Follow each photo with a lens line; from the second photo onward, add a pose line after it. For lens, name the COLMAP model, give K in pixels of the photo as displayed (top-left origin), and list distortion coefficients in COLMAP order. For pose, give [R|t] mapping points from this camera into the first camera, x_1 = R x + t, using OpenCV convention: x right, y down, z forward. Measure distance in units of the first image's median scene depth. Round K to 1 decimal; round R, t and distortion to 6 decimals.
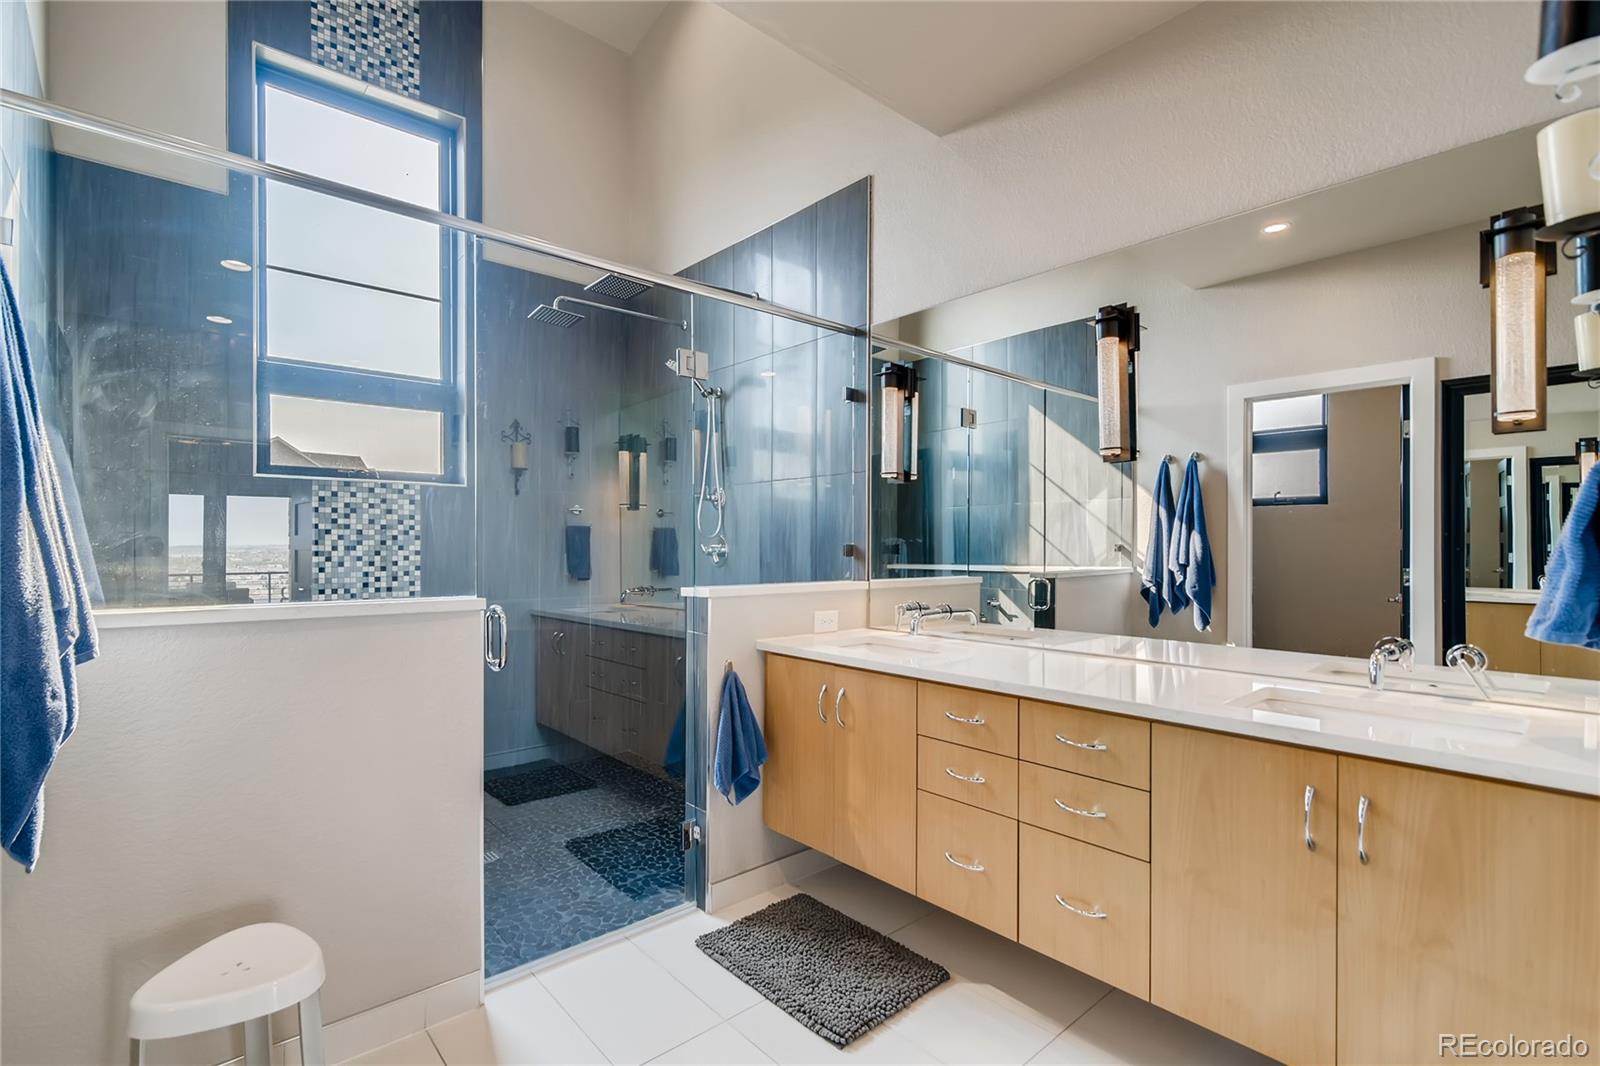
lens RADIAL K [[730.1, 0, 792.1], [0, 730.1, 540.1], [0, 0, 1]] dist [0.000963, -0.001904]
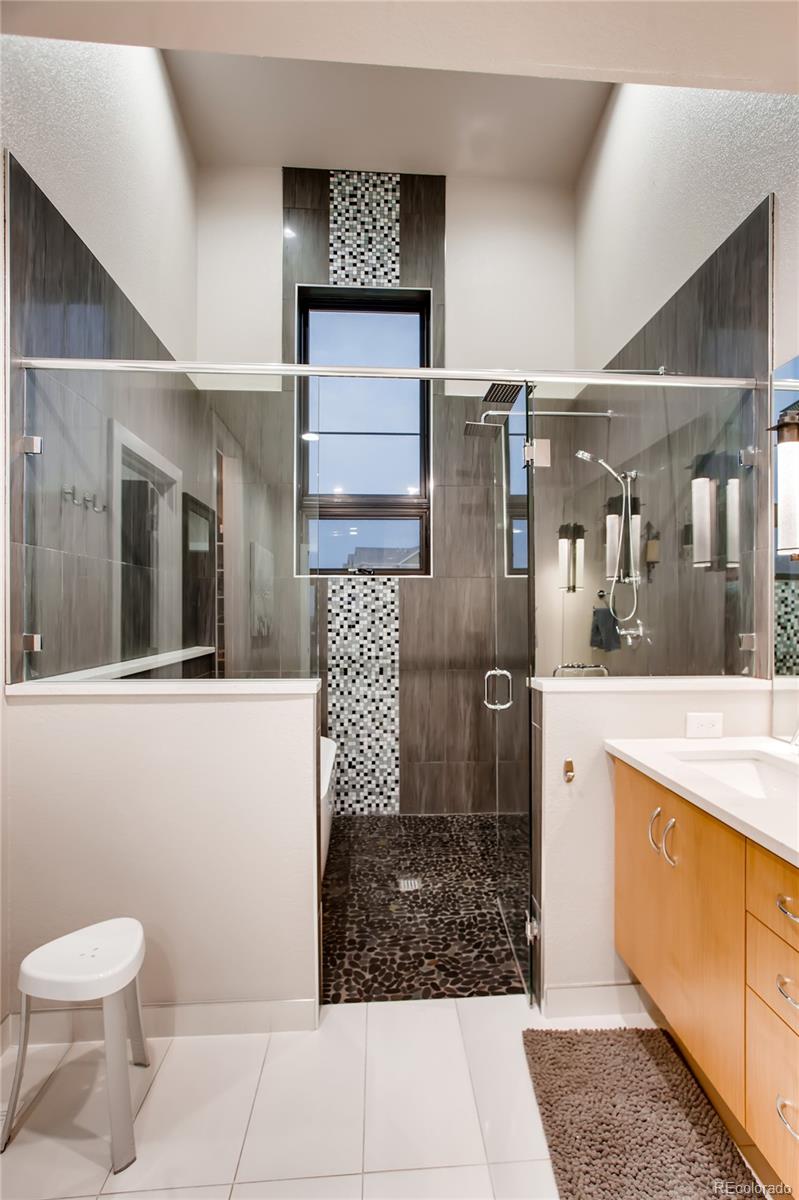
lens RADIAL K [[589.3, 0, 408.3], [0, 589.3, 603.2], [0, 0, 1]] dist [-0.023326, 0.013071]
pose [[0.796808, -0.010757, -0.604137, 0.143634], [0.004529, 0.999920, -0.011832, -0.018626], [0.604216, 0.006692, 0.796793, 0.179237]]
